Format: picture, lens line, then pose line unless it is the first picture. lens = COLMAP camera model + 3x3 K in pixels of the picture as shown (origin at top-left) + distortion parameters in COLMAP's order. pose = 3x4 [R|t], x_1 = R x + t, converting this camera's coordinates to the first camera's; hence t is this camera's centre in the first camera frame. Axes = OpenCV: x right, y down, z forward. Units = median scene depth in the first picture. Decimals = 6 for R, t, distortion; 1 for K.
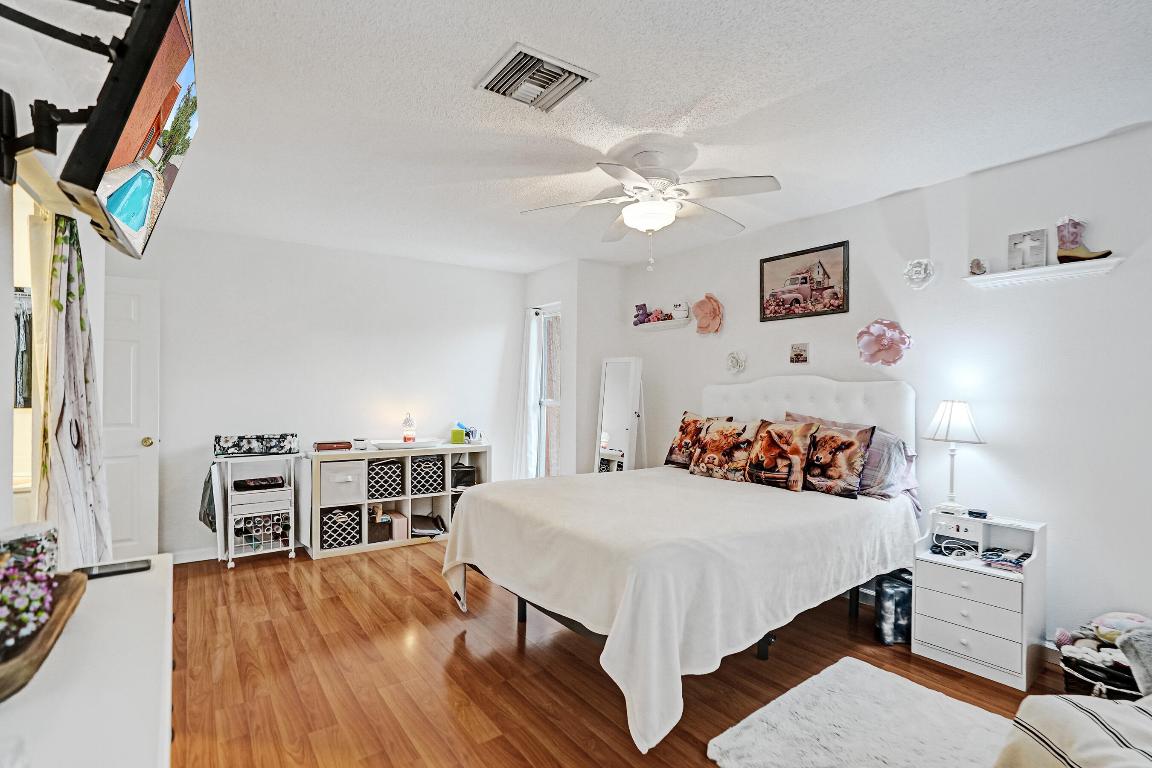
lens RADIAL K [[556.1, 0, 584.7], [0, 556.1, 388.7], [0, 0, 1]] dist [-0.027710, 0.001314]
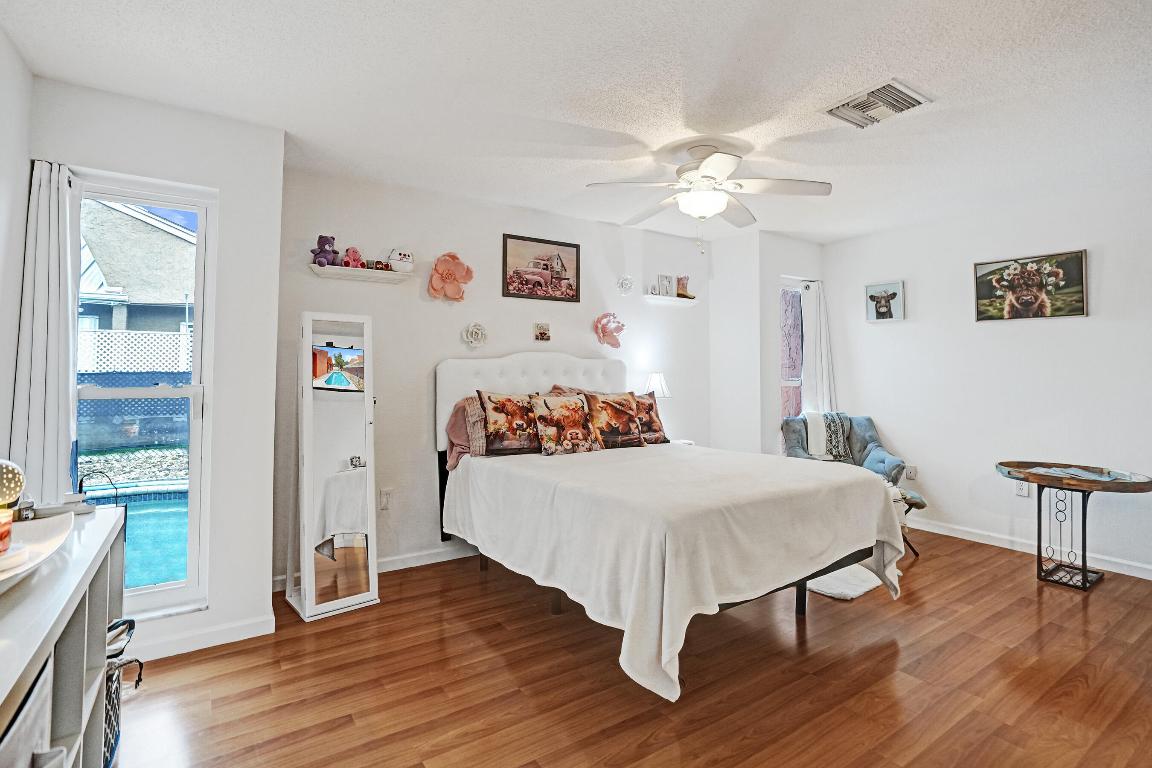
lens RADIAL K [[556.1, 0, 582.7], [0, 556.1, 357.2], [0, 0, 1]] dist [-0.027710, 0.001314]
pose [[0.040670, 0.015701, 0.999049, -0.752989], [-0.006263, 0.999861, -0.015459, 0.003034], [-0.999153, -0.005628, 0.040763, 0.924368]]
